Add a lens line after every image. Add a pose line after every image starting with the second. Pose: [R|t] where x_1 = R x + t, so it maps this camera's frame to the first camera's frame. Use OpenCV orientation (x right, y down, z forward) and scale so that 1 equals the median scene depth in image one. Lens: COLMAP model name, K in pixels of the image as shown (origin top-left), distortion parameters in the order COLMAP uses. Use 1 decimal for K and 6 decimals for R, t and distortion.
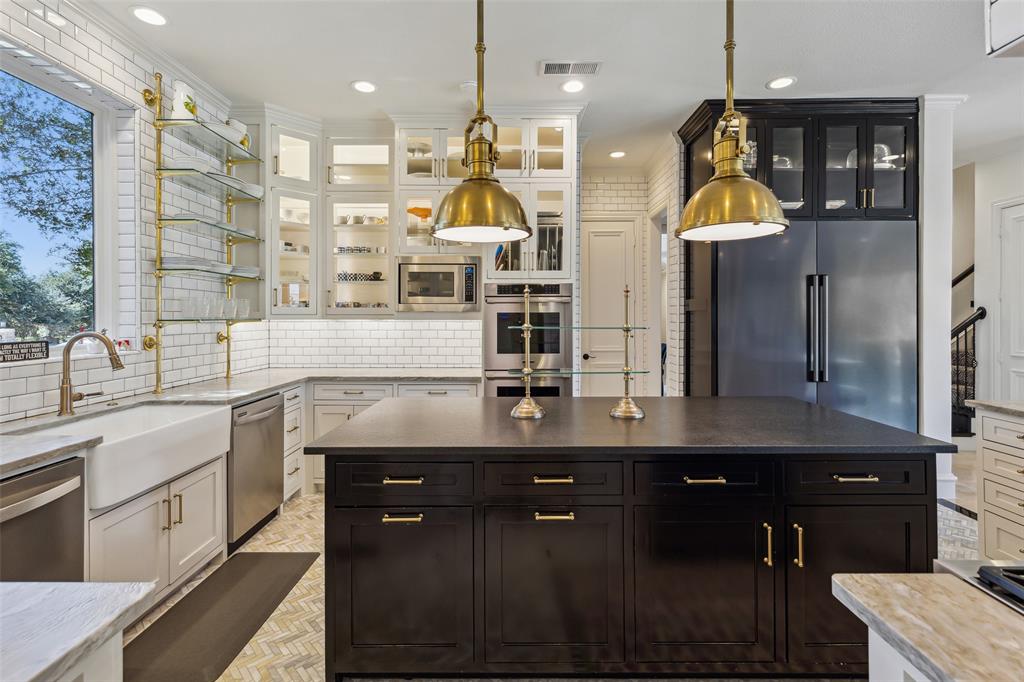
lens RADIAL K [[462.2, 0, 514.0], [0, 462.2, 329.4], [0, 0, 1]] dist [0.001123, 0.000331]
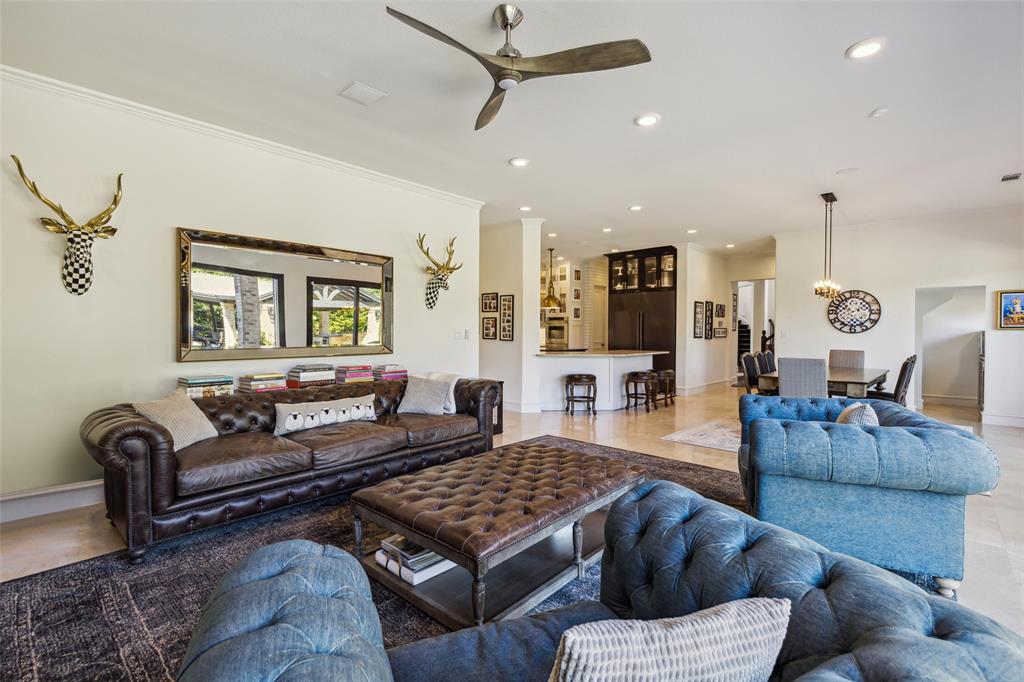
lens RADIAL K [[461.5, 0, 516.0], [0, 461.5, 332.7], [0, 0, 1]] dist [0.000808, 0.000661]
pose [[0.746487, 0.005847, -0.665374, 1.939804], [-0.005387, 0.999982, 0.002744, 0.001746], [0.665378, 0.001536, 0.746505, -1.550705]]
